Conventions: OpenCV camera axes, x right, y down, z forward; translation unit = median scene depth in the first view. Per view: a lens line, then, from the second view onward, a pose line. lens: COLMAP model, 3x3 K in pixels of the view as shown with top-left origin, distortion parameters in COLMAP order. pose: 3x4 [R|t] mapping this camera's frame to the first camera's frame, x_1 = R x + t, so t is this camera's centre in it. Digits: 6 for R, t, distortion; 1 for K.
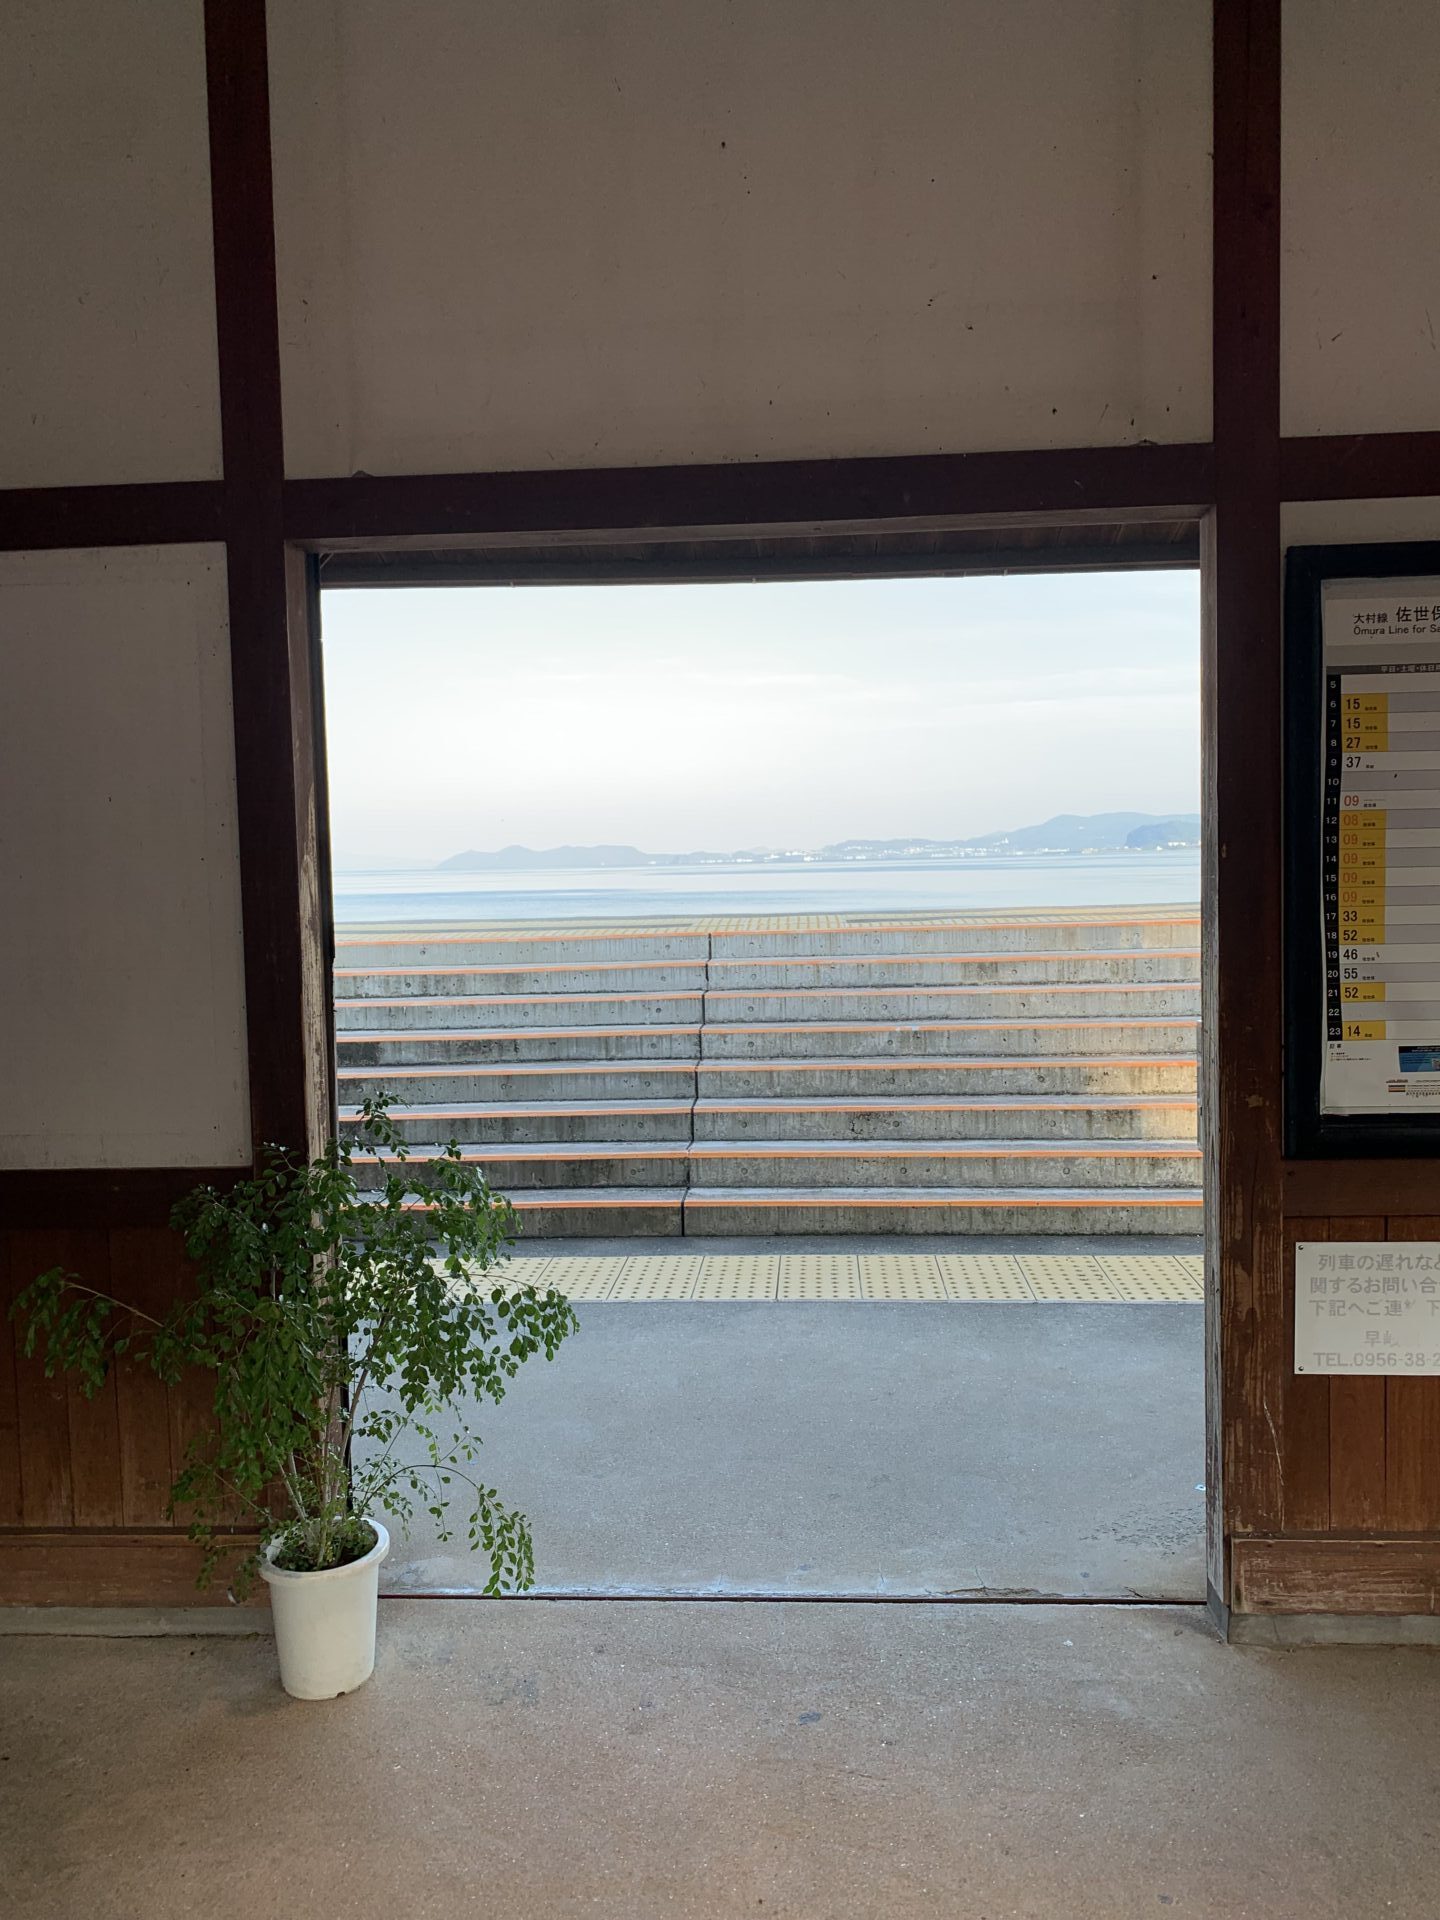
lens RADIAL K [[1482.5, 0, 734.5], [0, 1482.5, 957.0], [0, 0, 1]] dist [0.001865, -0.004174]
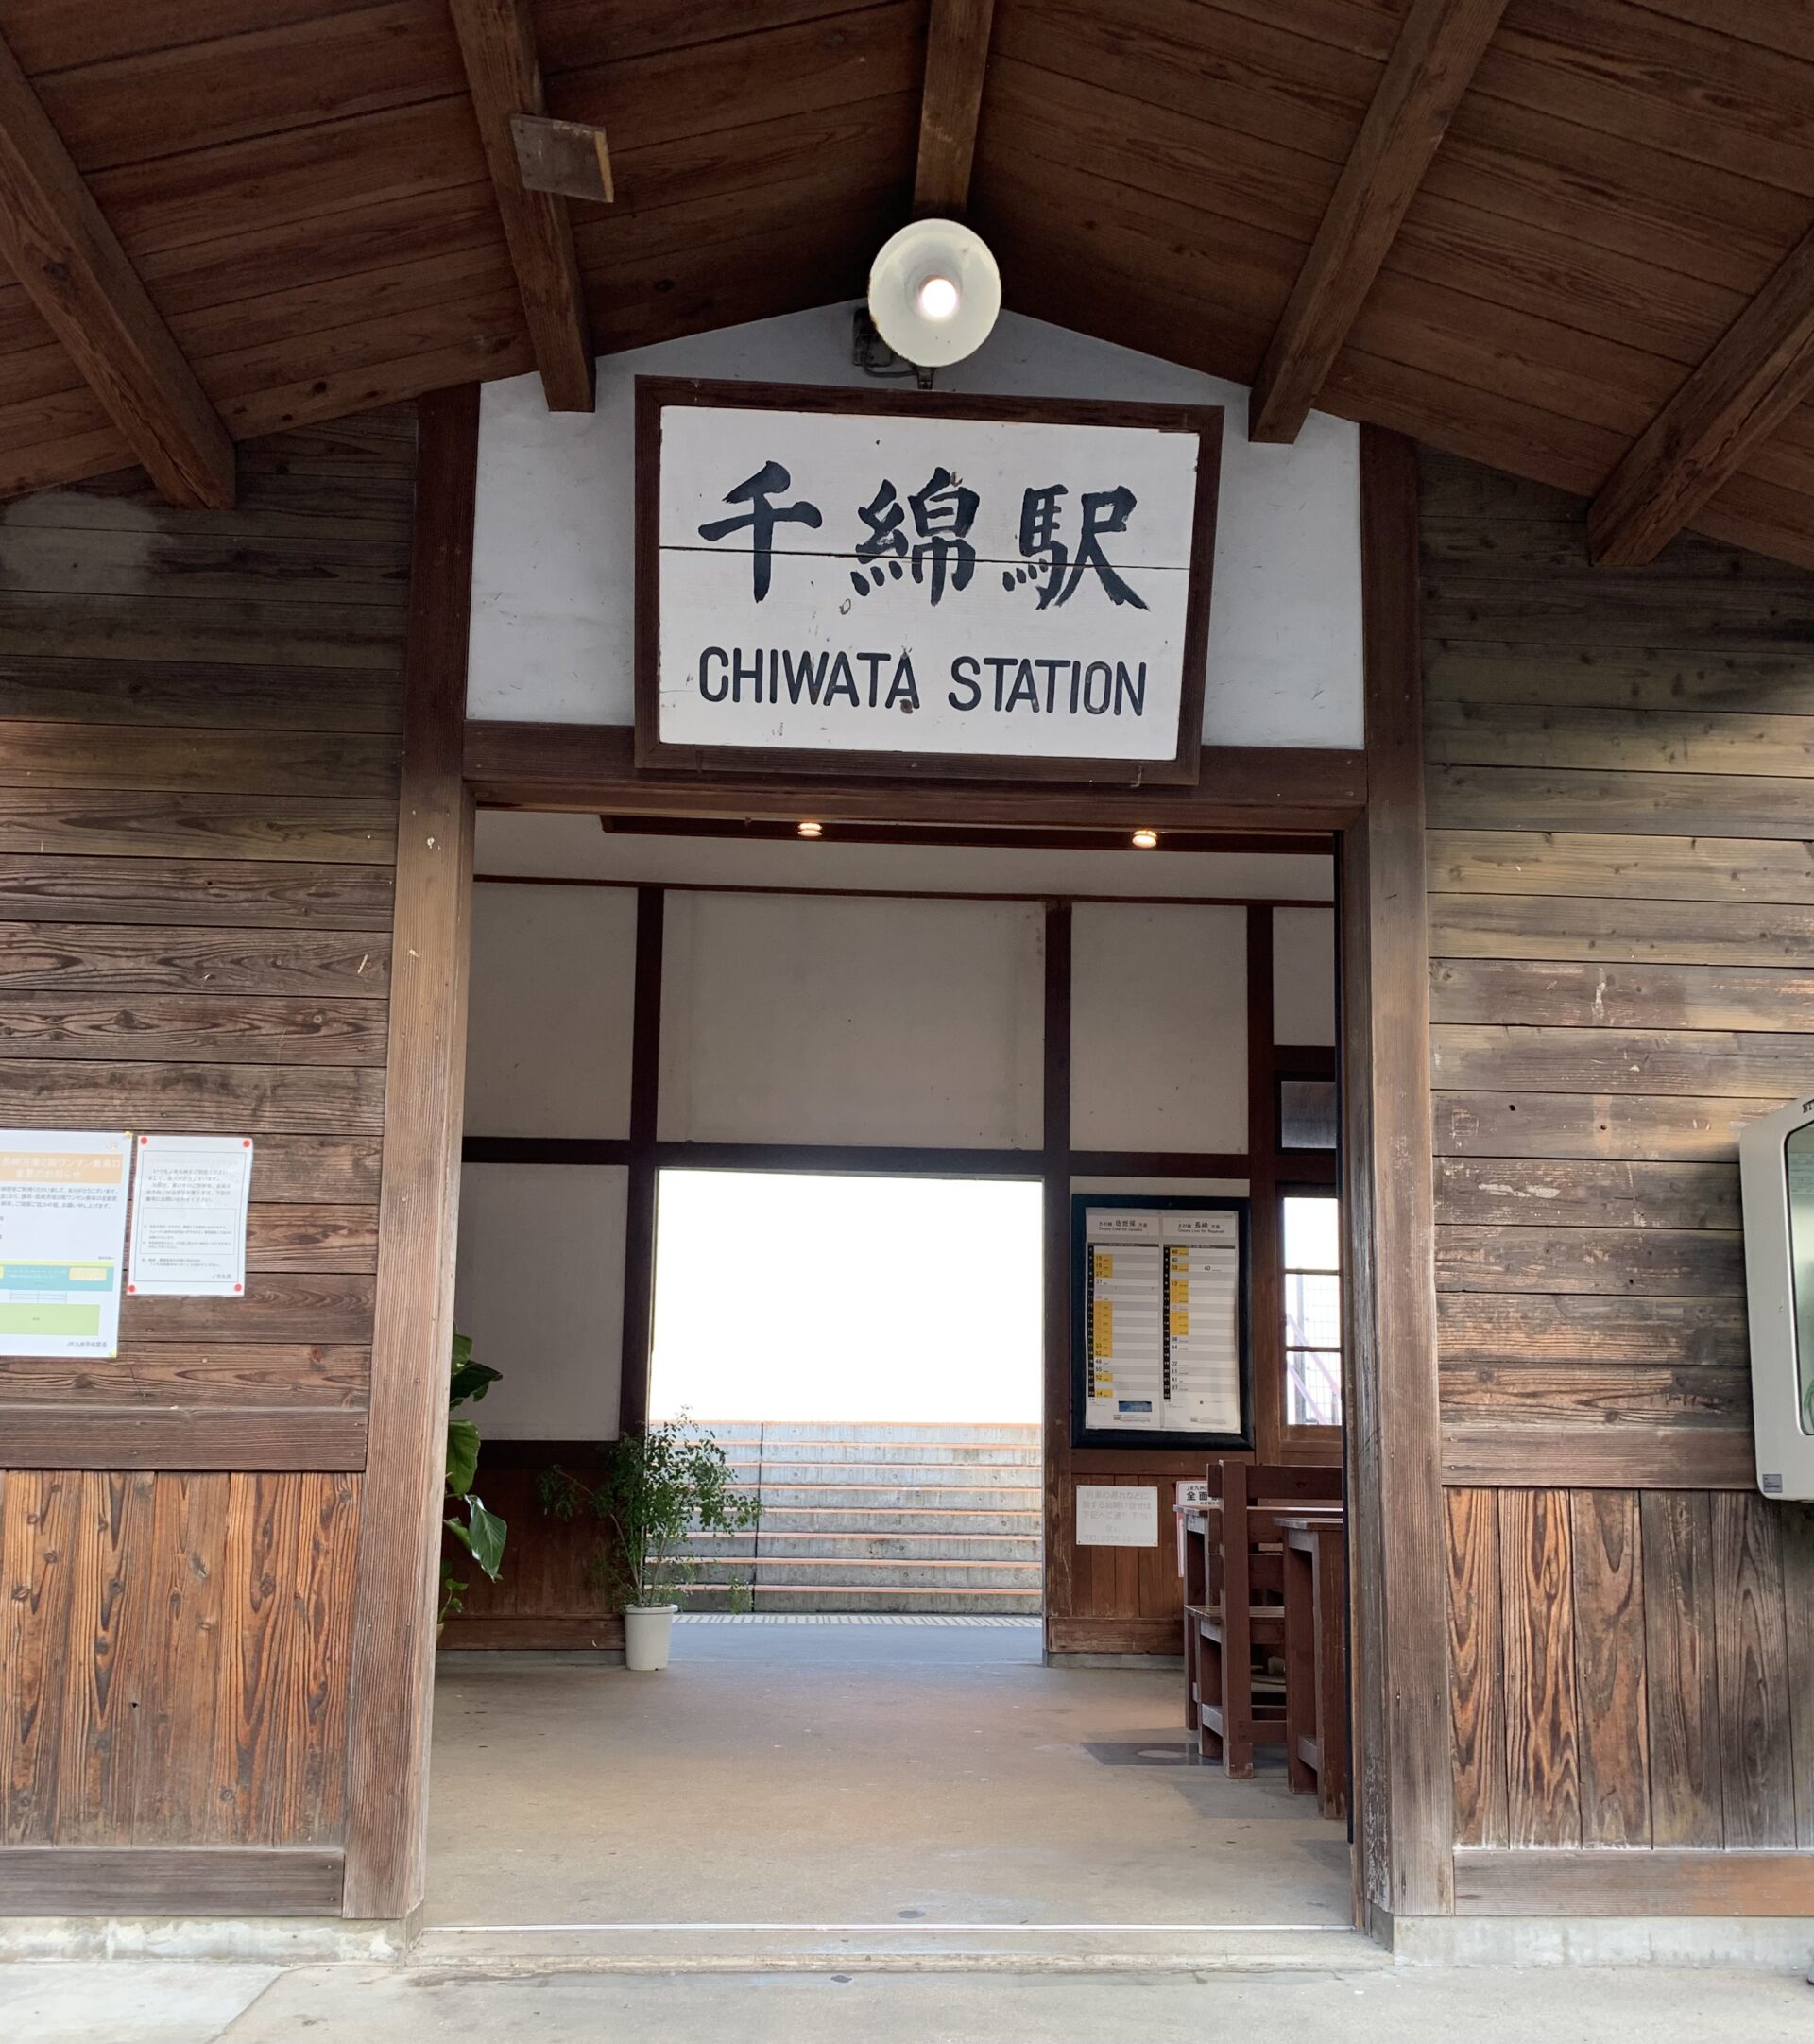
lens RADIAL K [[2350.1, 0, 912.0], [0, 2350.1, 1025.8], [0, 0, 1]] dist [-0.008670, 0.000000]
pose [[0.992468, 0.060142, 0.106727, -0.312270], [-0.029181, 0.962180, -0.270849, 0.498208], [-0.118980, 0.265694, 0.956687, -2.658890]]
